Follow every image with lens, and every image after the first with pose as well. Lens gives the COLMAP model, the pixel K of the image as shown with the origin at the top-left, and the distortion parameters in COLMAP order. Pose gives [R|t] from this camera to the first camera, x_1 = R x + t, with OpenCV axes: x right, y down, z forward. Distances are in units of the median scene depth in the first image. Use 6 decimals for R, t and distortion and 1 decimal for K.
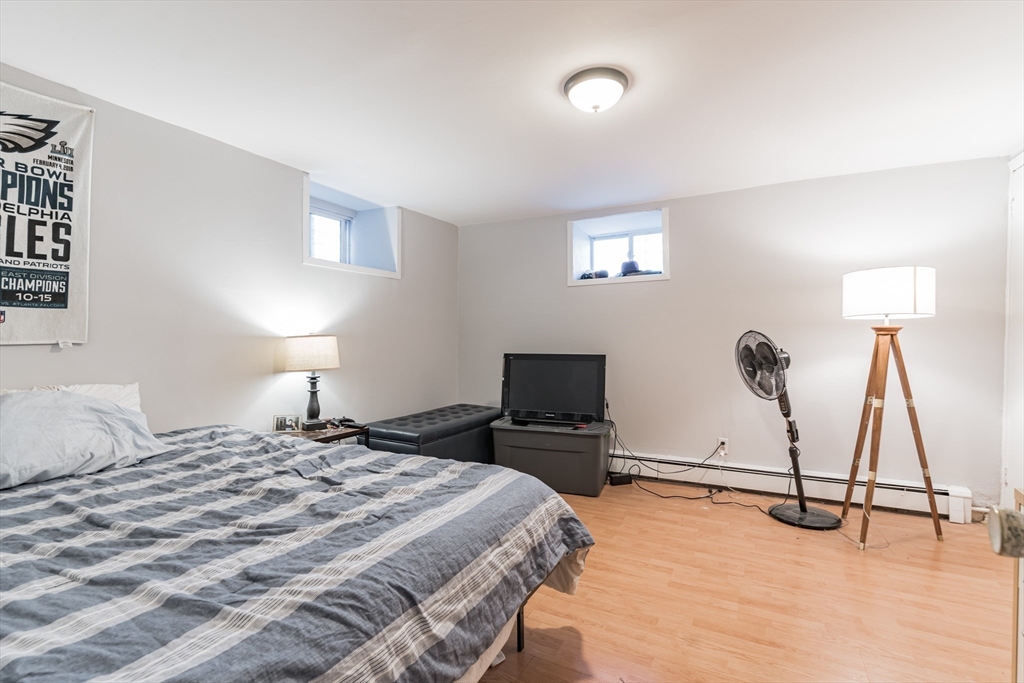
lens RADIAL K [[475.7, 0, 503.9], [0, 475.7, 345.4], [0, 0, 1]] dist [0.001340, 0.000215]
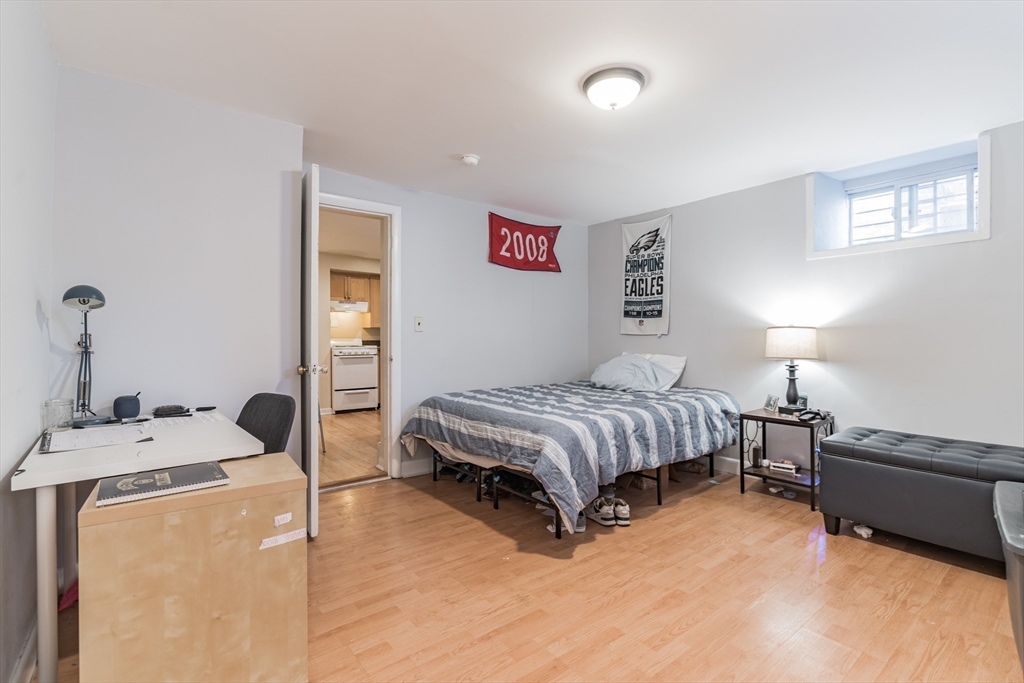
lens RADIAL K [[475.7, 0, 509.3], [0, 475.7, 334.9], [0, 0, 1]] dist [0.001340, 0.000215]
pose [[-0.394773, -0.000034, -0.918779, 1.227757], [-0.007258, 0.999969, 0.003082, -0.002586], [0.918750, 0.007885, -0.394761, 1.206291]]
